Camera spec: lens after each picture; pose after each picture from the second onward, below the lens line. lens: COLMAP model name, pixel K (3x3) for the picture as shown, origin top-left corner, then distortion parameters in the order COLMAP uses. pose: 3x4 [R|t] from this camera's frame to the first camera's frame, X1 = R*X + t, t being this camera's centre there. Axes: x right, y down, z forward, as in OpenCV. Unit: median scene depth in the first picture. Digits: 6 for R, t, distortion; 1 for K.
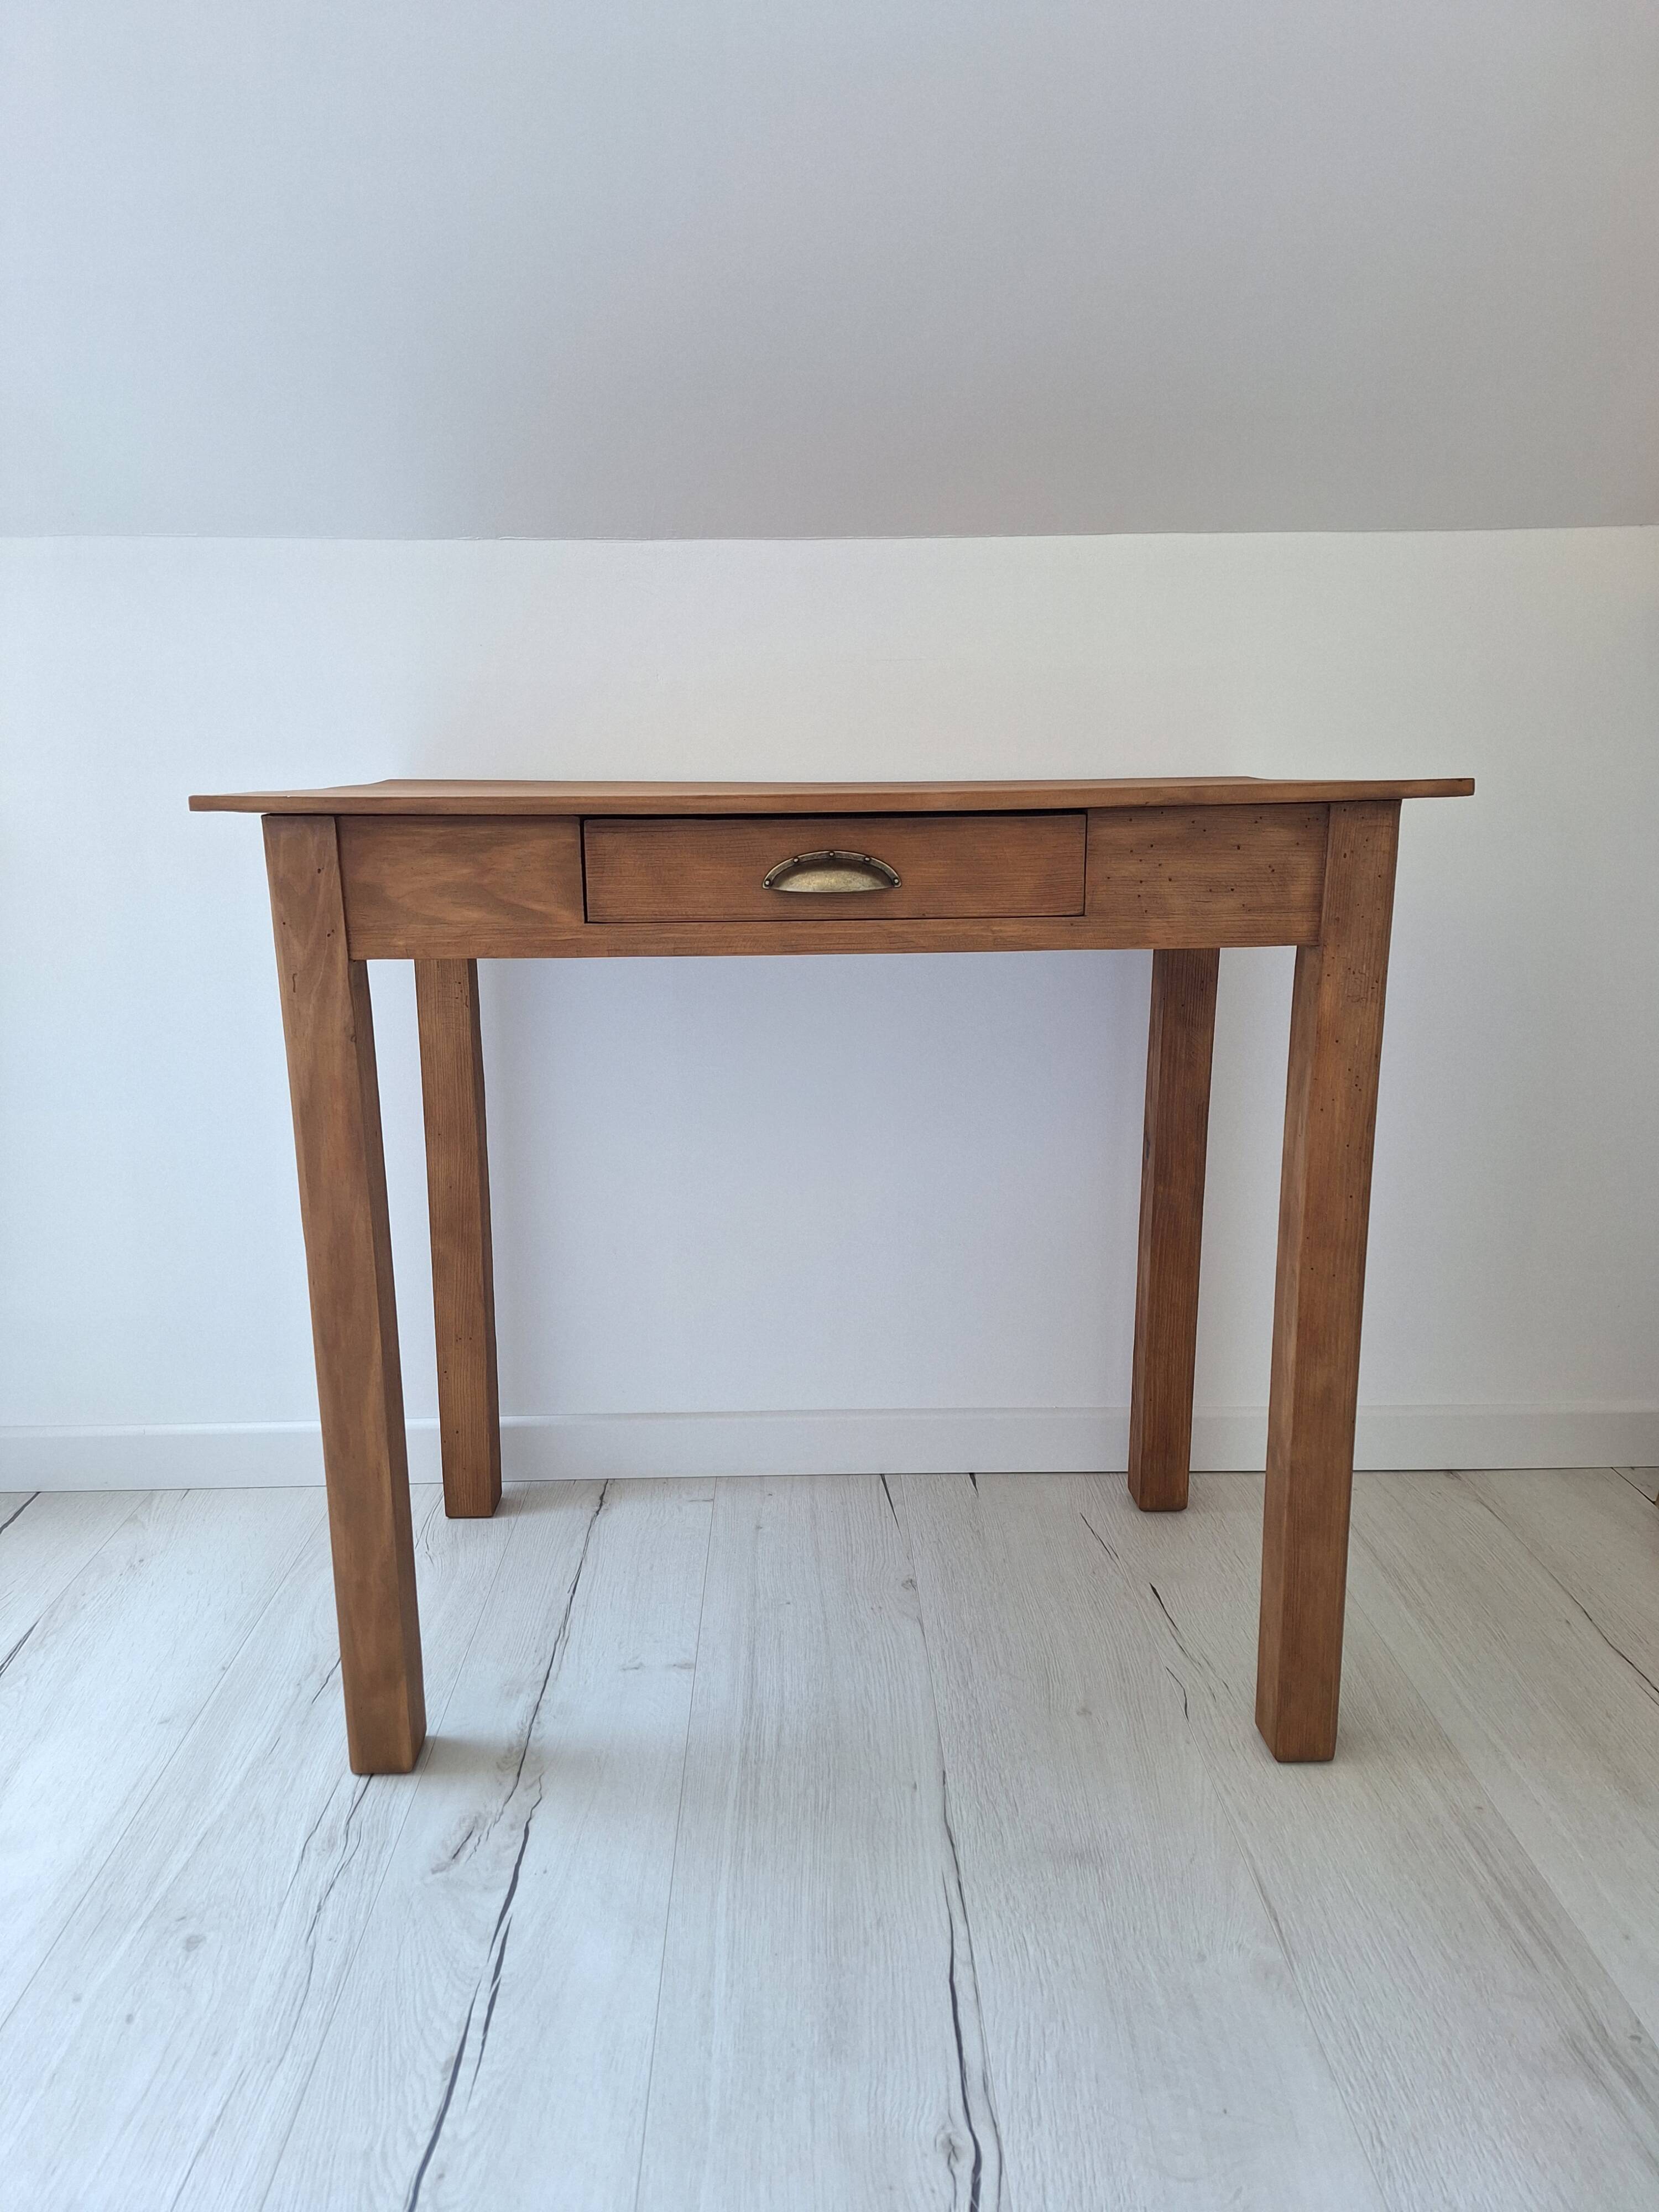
lens RADIAL K [[1556.1, 0, 825.7], [0, 1556.1, 1115.2], [0, 0, 1]] dist [0.054538, -0.050083]
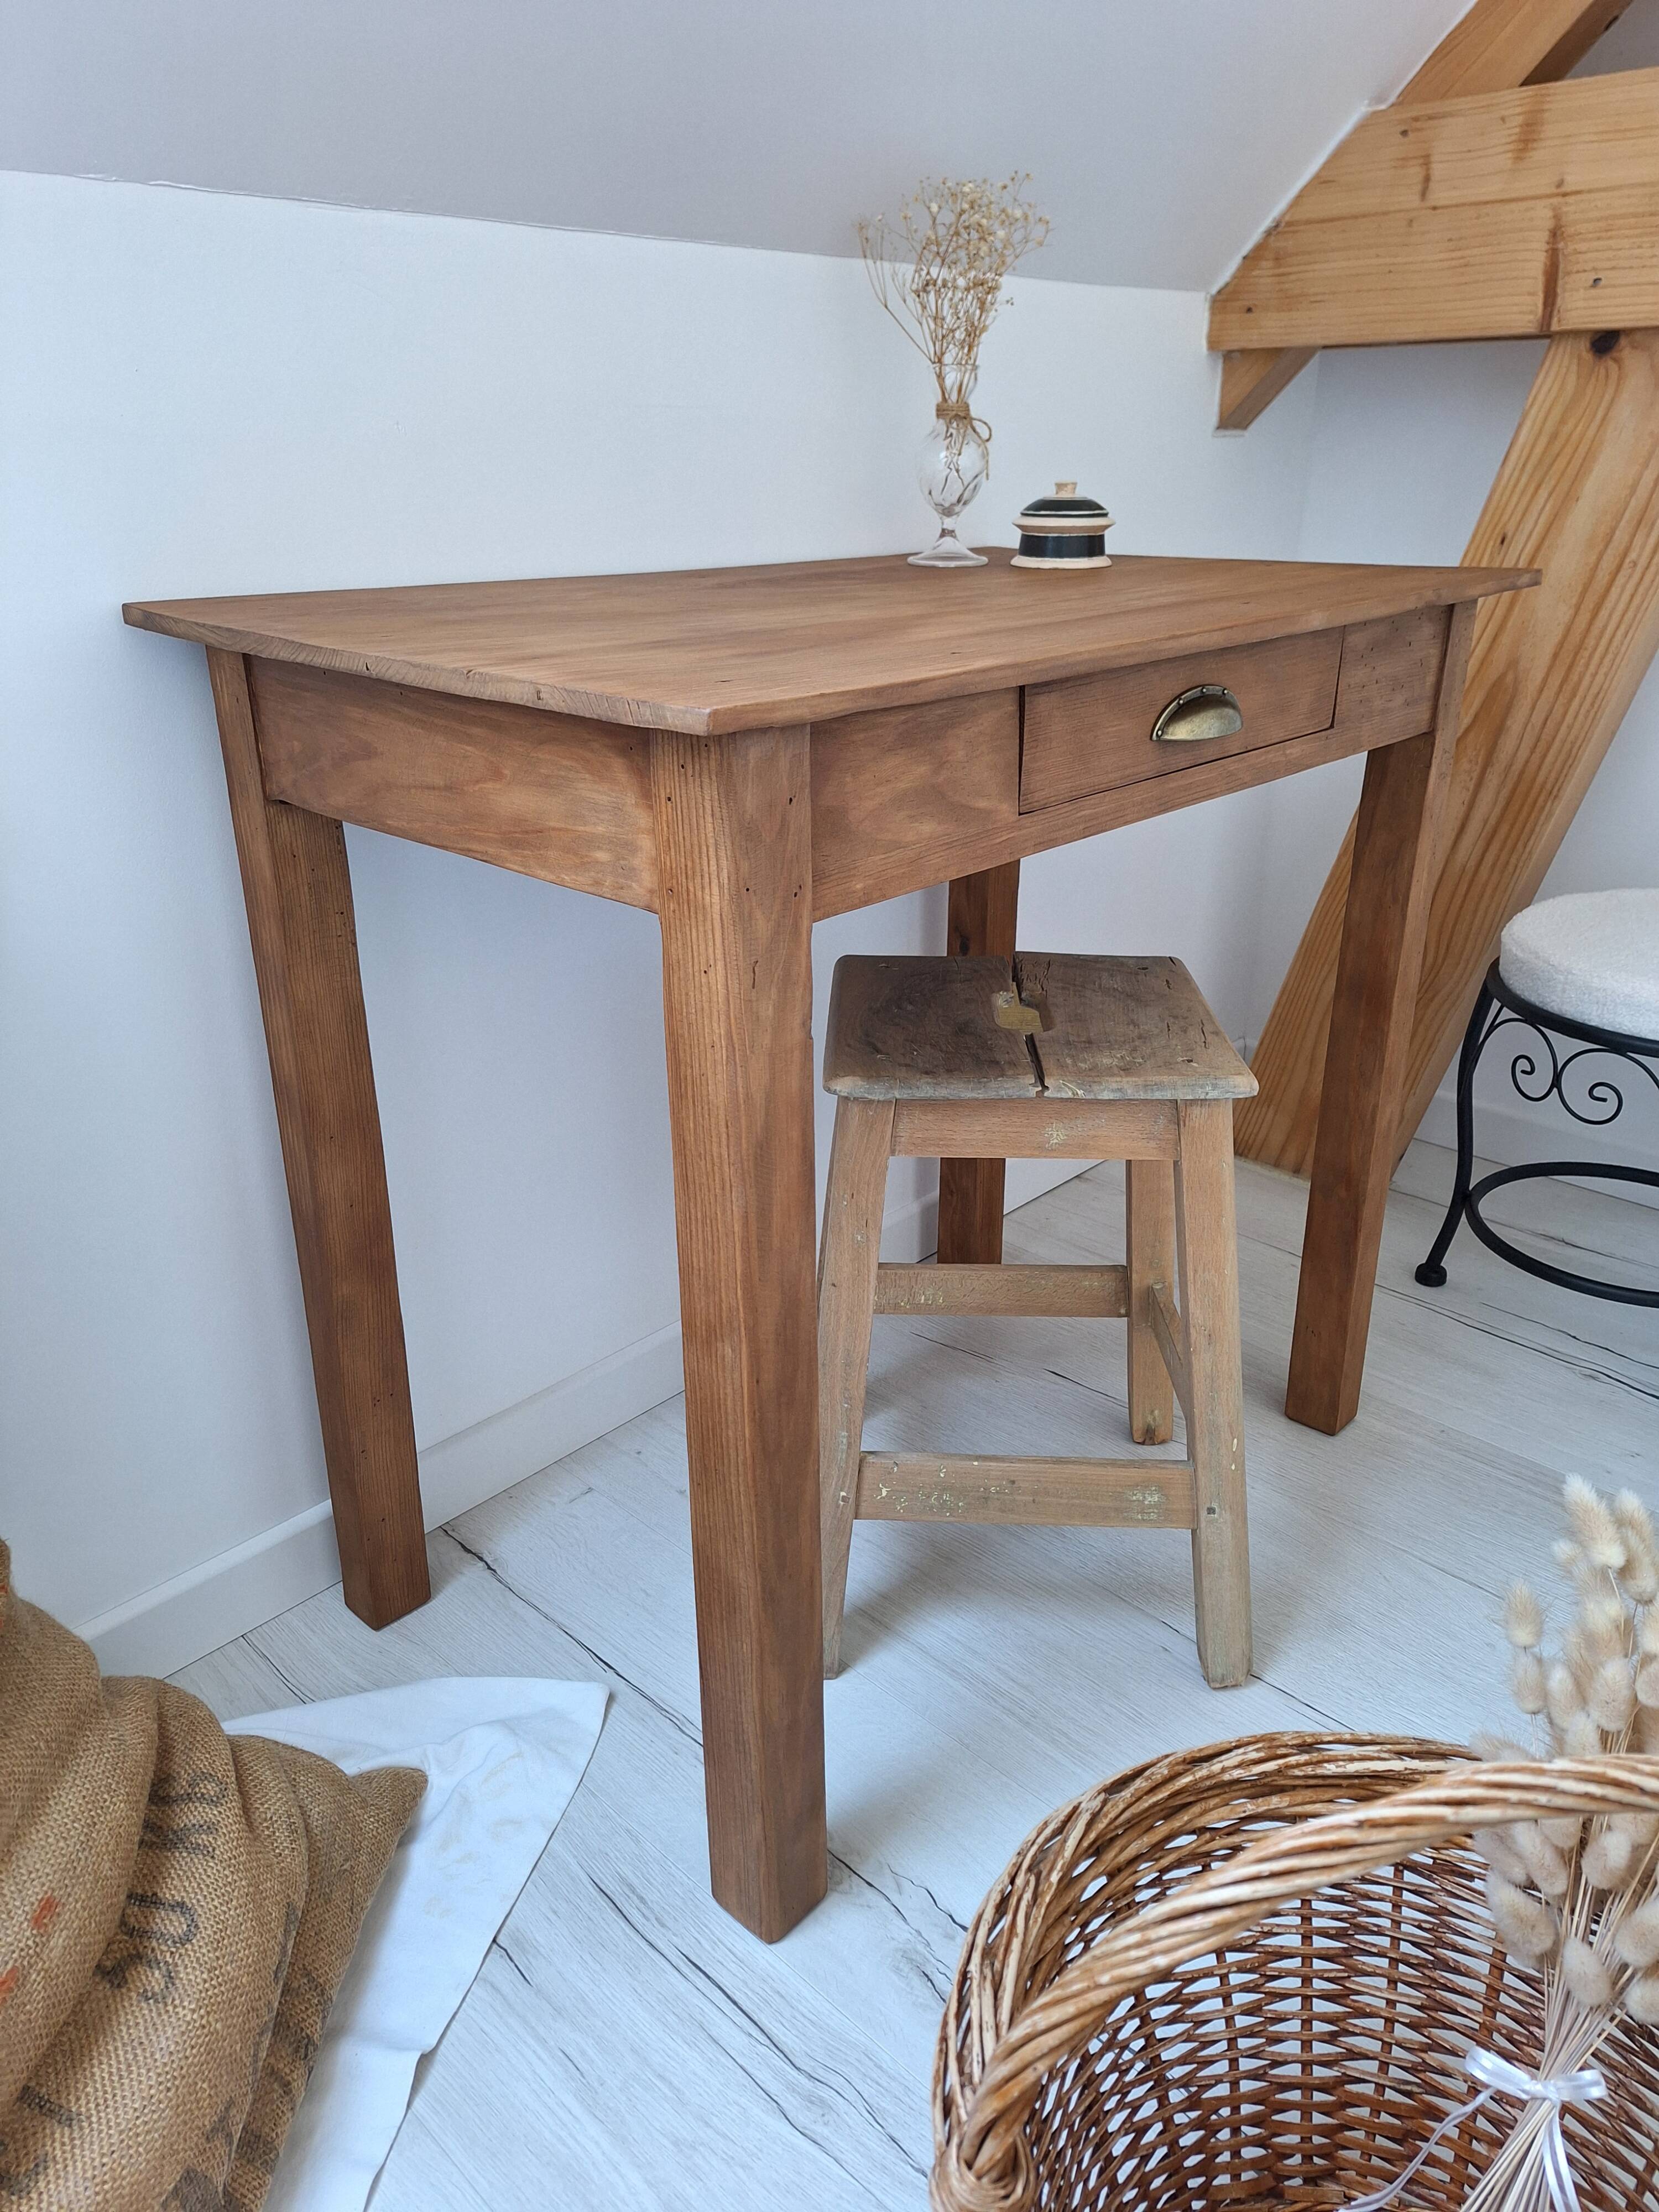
lens RADIAL K [[1556.1, 0, 847.5], [0, 1556.1, 1101.5], [0, 0, 1]] dist [0.054538, -0.050083]
pose [[0.696121, -0.275167, 0.663098, -0.765230], [0.156571, 0.959587, 0.233834, -0.181176], [-0.700644, -0.058954, 0.711072, 0.499886]]
